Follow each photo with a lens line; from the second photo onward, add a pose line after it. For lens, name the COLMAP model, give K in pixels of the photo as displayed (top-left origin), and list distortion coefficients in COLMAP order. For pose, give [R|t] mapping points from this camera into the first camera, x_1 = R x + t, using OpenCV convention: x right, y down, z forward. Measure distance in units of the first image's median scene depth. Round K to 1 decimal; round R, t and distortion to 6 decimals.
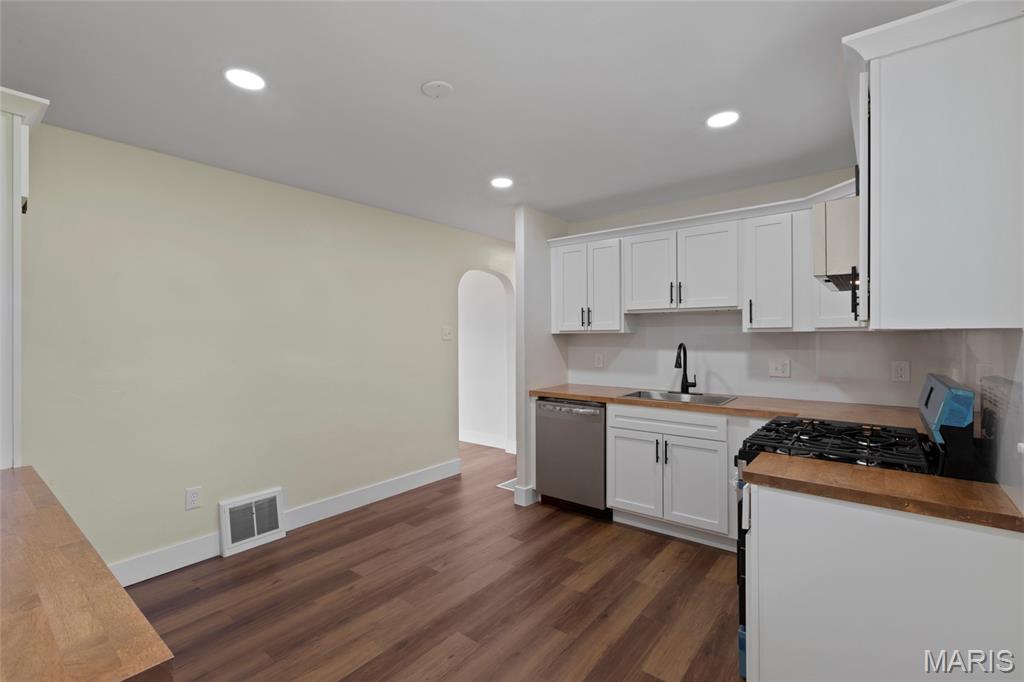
lens RADIAL K [[453.9, 0, 512.1], [0, 453.9, 340.2], [0, 0, 1]] dist [0.004389, 0.000550]
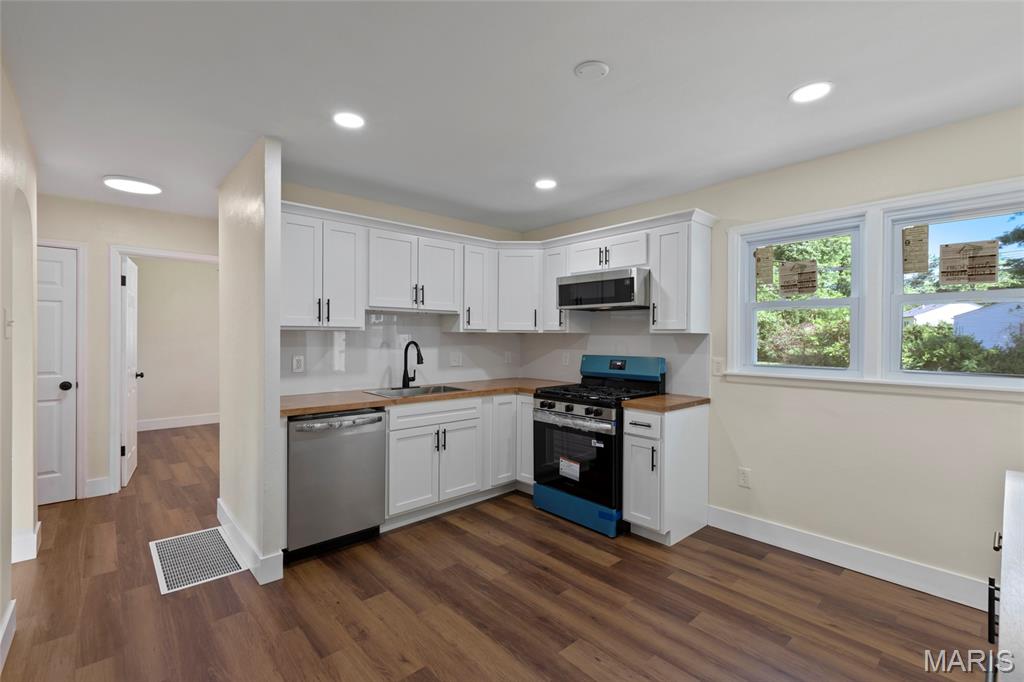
lens RADIAL K [[453.9, 0, 516.7], [0, 453.9, 337.8], [0, 0, 1]] dist [0.004389, 0.000550]
pose [[0.161366, 0.001157, 0.986894, -0.730853], [-0.001488, 0.999998, -0.000929, -0.000589], [-0.986893, -0.001319, 0.161368, 0.650655]]
